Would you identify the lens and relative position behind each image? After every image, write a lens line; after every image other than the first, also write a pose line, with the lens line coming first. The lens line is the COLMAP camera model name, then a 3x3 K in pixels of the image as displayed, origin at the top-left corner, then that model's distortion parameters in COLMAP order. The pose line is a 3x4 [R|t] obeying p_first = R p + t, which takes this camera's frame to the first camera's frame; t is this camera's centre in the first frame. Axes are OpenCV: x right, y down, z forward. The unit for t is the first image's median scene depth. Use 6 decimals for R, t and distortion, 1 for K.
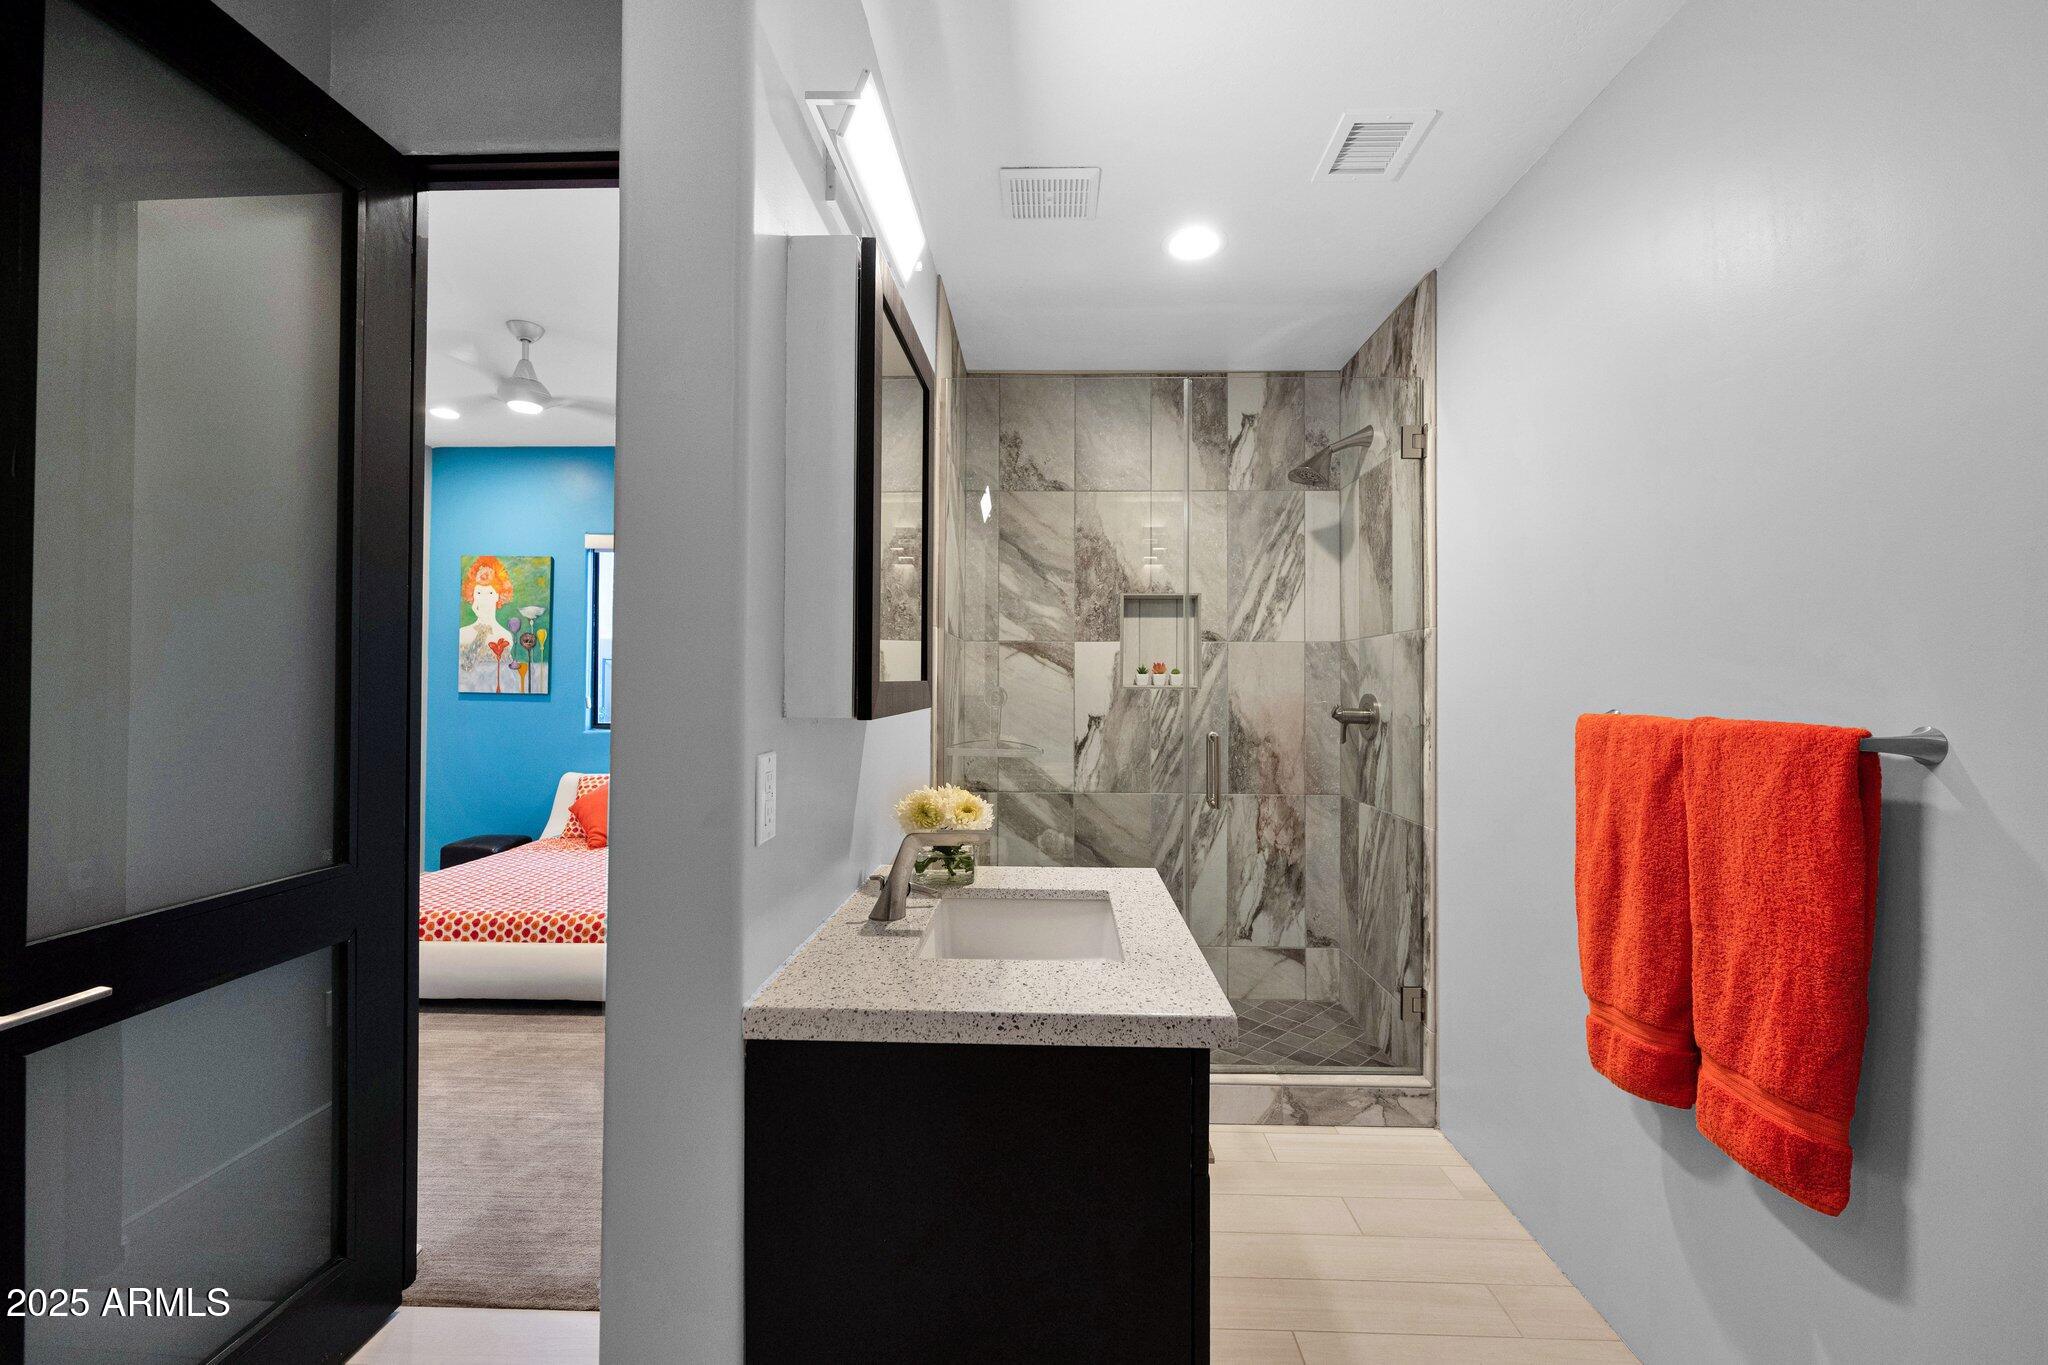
lens RADIAL K [[838.1, 0, 1025.8], [0, 838.1, 680.8], [0, 0, 1]] dist [0.001238, 0.000082]
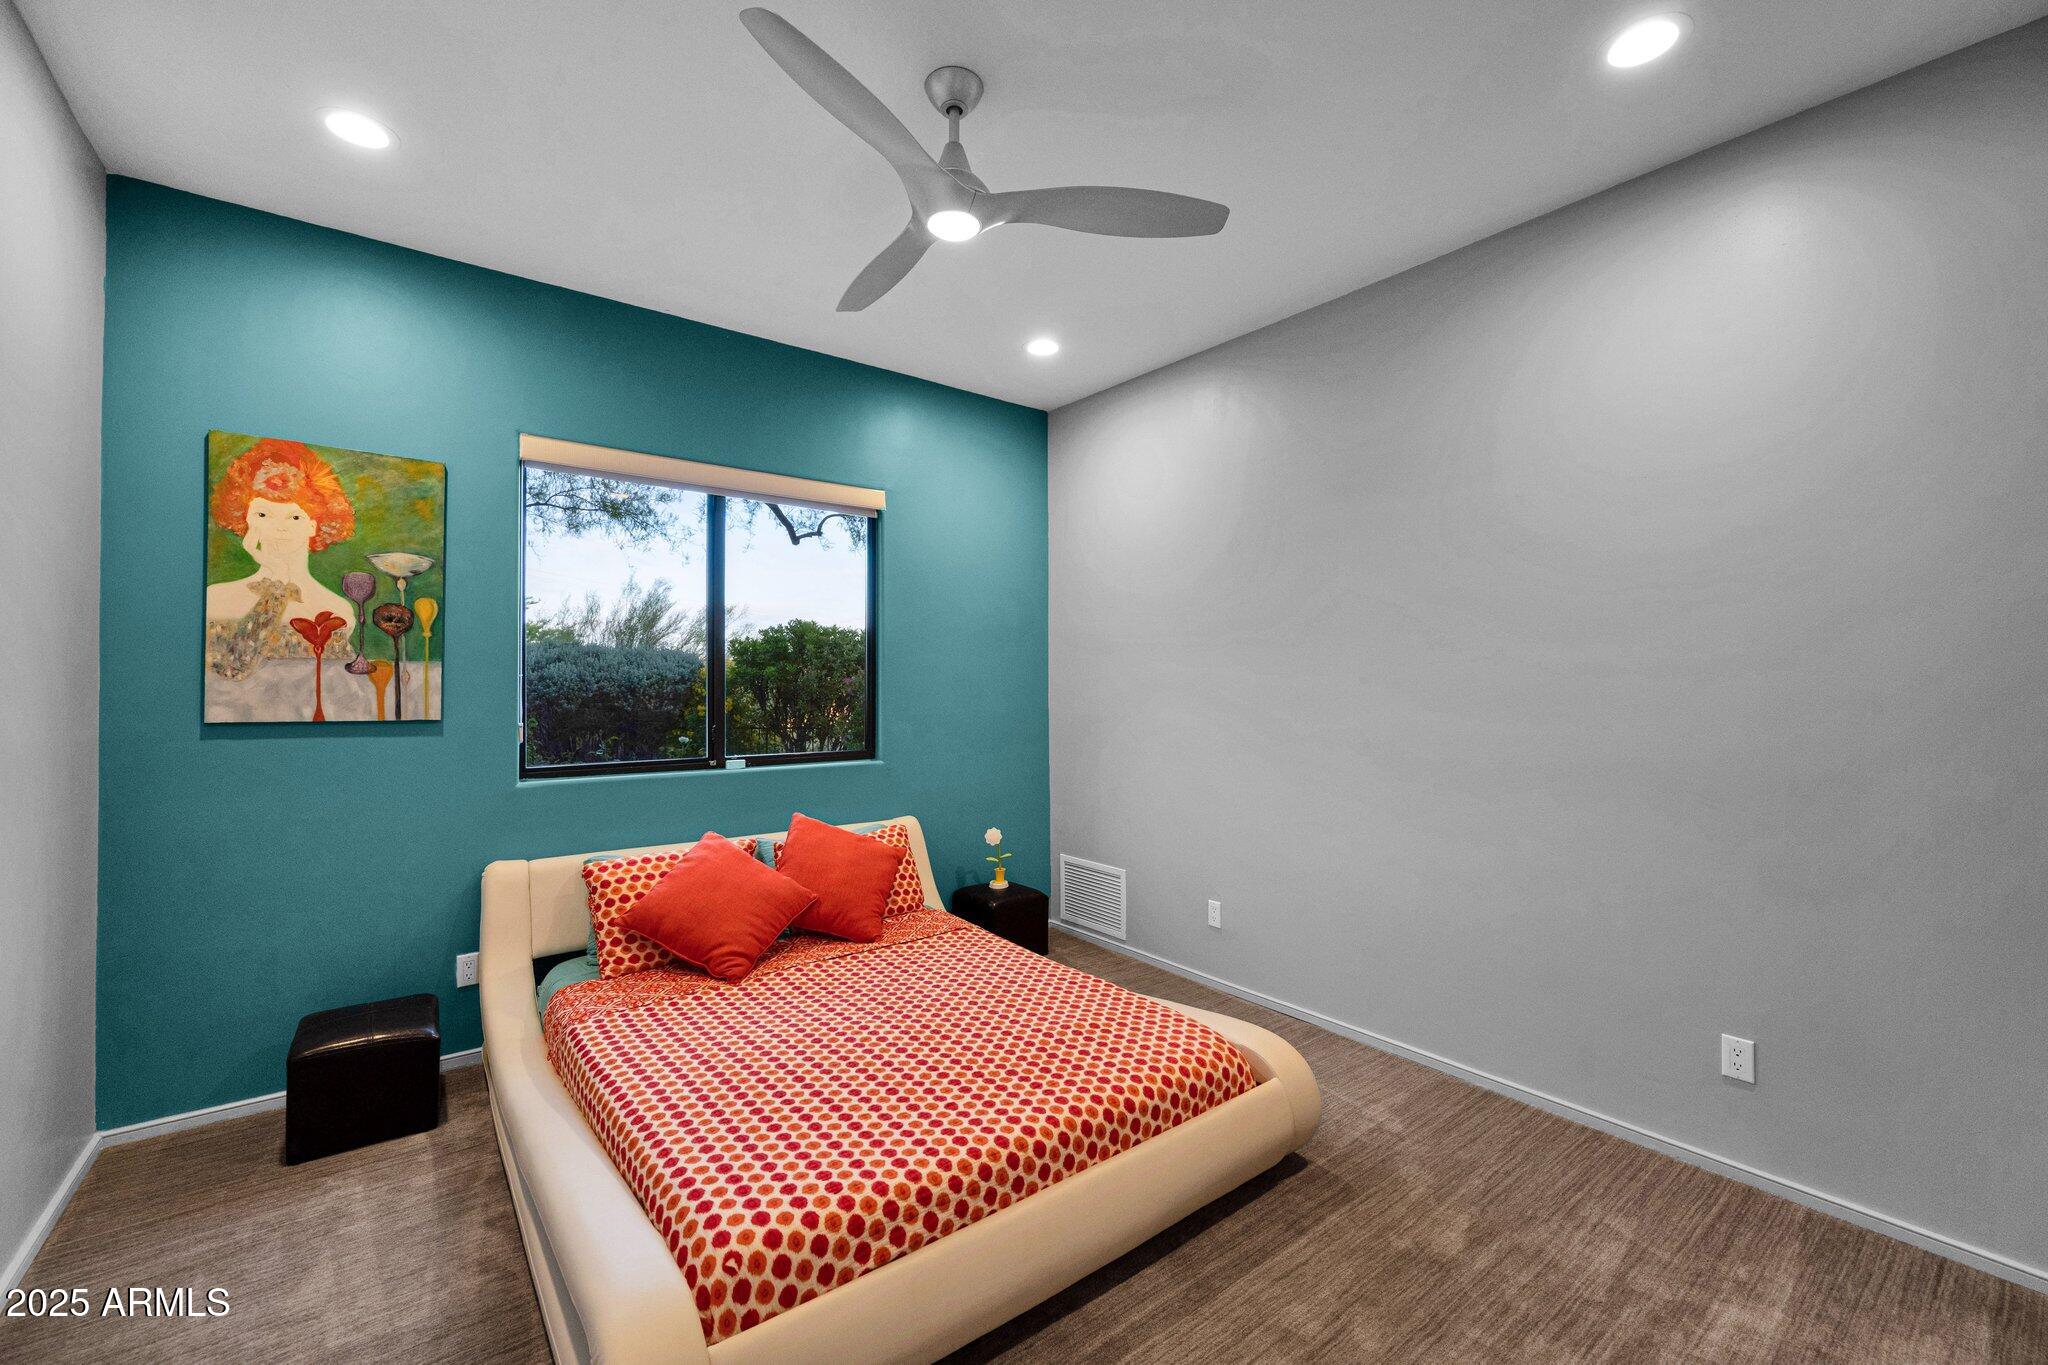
lens RADIAL K [[838.1, 0, 1015.7], [0, 838.1, 683.1], [0, 0, 1]] dist [0.001238, 0.000082]
pose [[0.775320, -0.003682, 0.631558, -0.622298], [-0.002650, 0.999955, 0.009083, -0.013674], [-0.631563, -0.008716, 0.775275, 0.353582]]
